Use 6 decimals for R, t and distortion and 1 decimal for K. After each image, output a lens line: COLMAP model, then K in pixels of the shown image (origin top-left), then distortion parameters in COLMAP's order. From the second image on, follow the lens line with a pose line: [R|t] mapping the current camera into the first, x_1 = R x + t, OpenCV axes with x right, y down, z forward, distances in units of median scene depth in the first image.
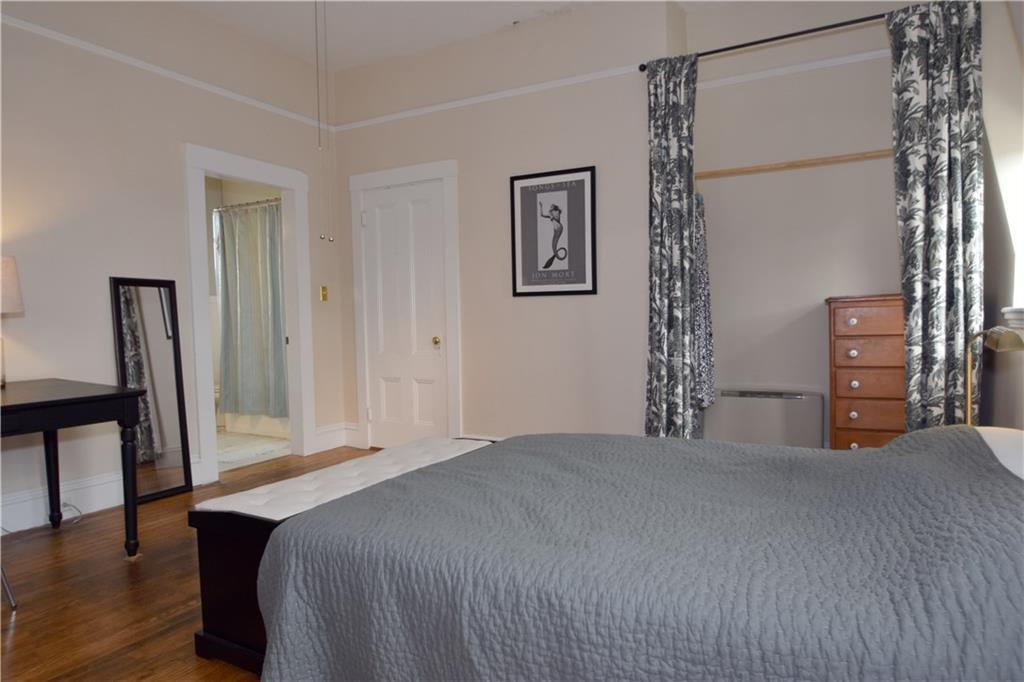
lens RADIAL K [[662.8, 0, 512.0], [0, 662.8, 341.0], [0, 0, 1]] dist [-0.024120, 0.000331]
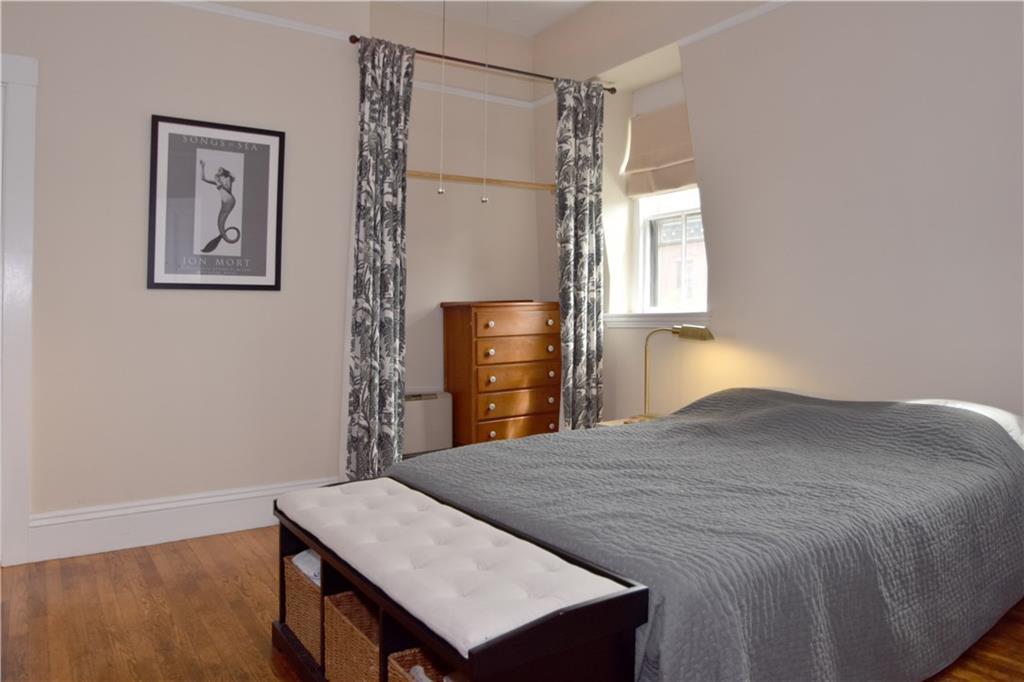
lens RADIAL K [[731.9, 0, 532.8], [0, 731.9, 314.7], [0, 0, 1]] dist [-0.037930, 0.005151]
pose [[0.428168, 0.014924, 0.903576, -0.585345], [0.036155, 0.998780, -0.033628, -0.001045], [-0.902976, 0.047067, 0.427106, 0.383459]]
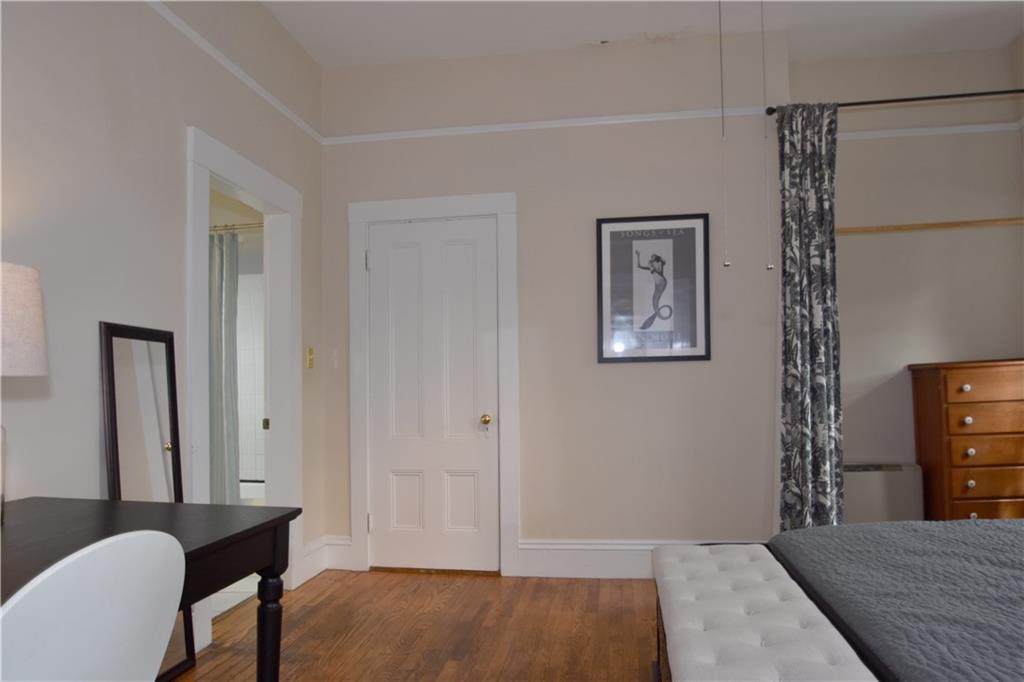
lens RADIAL K [[711.8, 0, 512.6], [0, 711.8, 356.7], [0, 0, 1]] dist [-0.041593, 0.003798]
pose [[0.930583, 0.011489, 0.365901, -0.489383], [0.022517, 0.995819, -0.088533, 0.000911], [-0.365388, 0.090626, 0.926433, 0.263304]]
